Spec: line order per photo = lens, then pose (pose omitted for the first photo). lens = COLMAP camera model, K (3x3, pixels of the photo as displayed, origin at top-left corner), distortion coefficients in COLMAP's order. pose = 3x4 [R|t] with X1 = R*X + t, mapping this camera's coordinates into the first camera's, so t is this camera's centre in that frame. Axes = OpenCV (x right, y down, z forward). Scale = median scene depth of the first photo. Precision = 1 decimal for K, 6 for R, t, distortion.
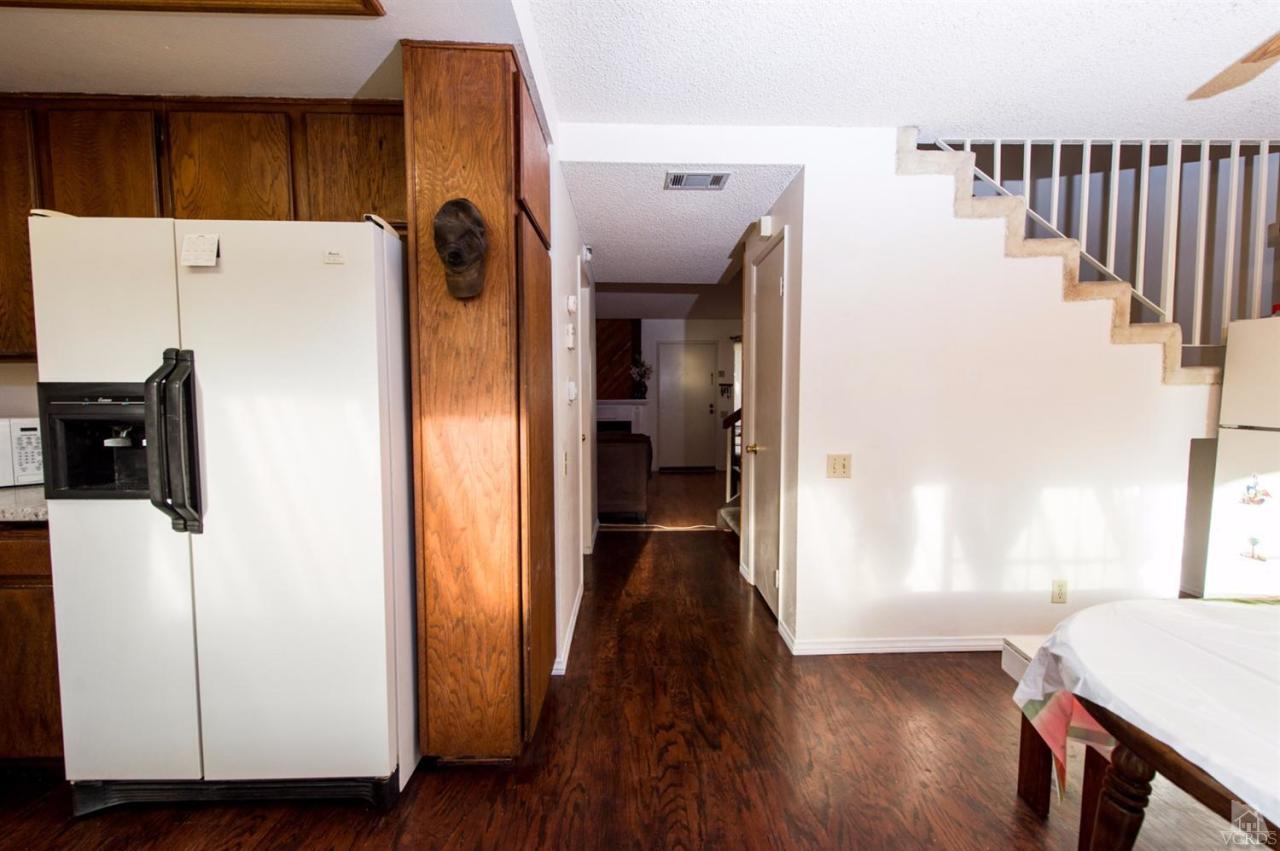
lens RADIAL K [[494.9, 0, 643.0], [0, 494.9, 428.5], [0, 0, 1]] dist [0.009474, -0.000310]
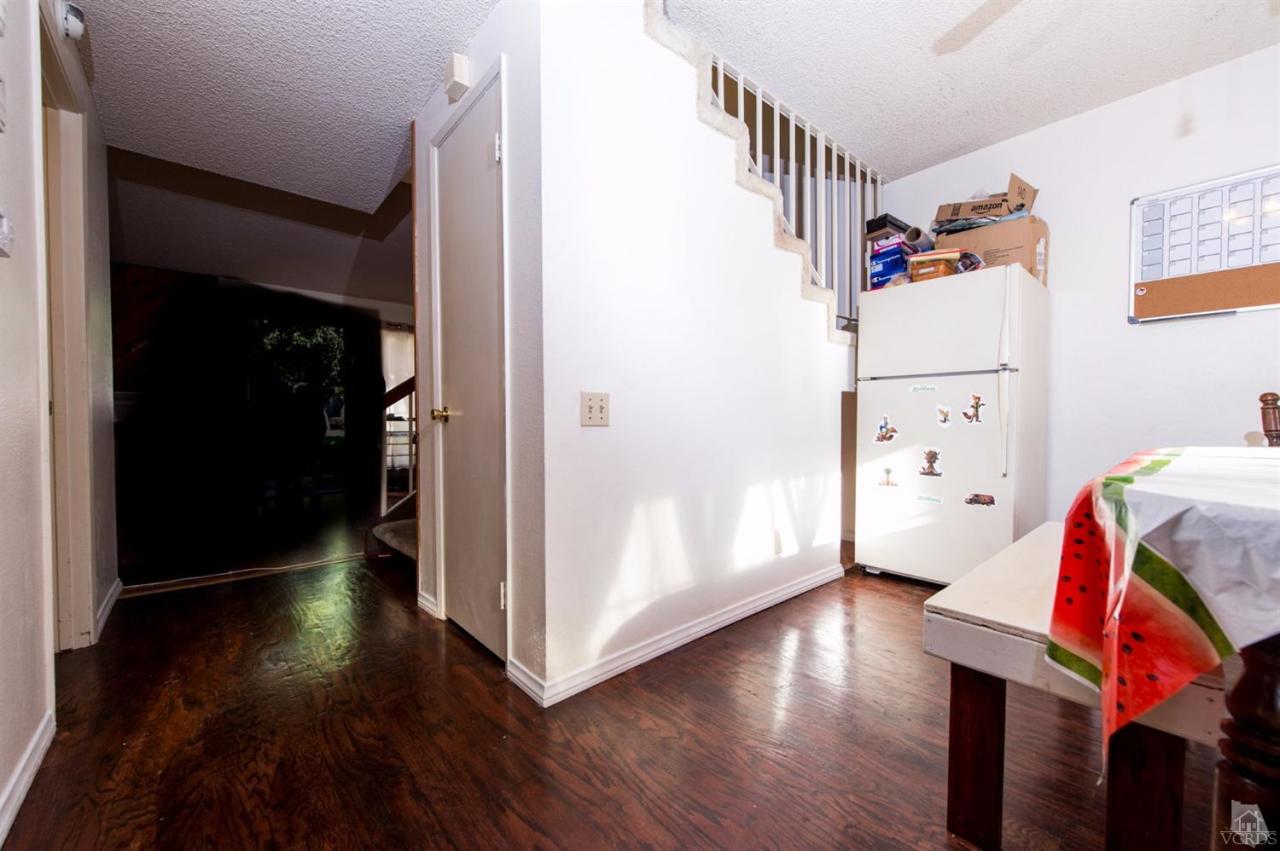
lens RADIAL K [[503.9, 0, 643.9], [0, 503.9, 427.0], [0, 0, 1]] dist [0.019134, -0.006003]
pose [[0.768930, -0.011425, 0.639231, -0.007325], [0.041689, 0.998608, -0.032300, 0.117772], [-0.637972, 0.051485, 0.768336, 0.382272]]
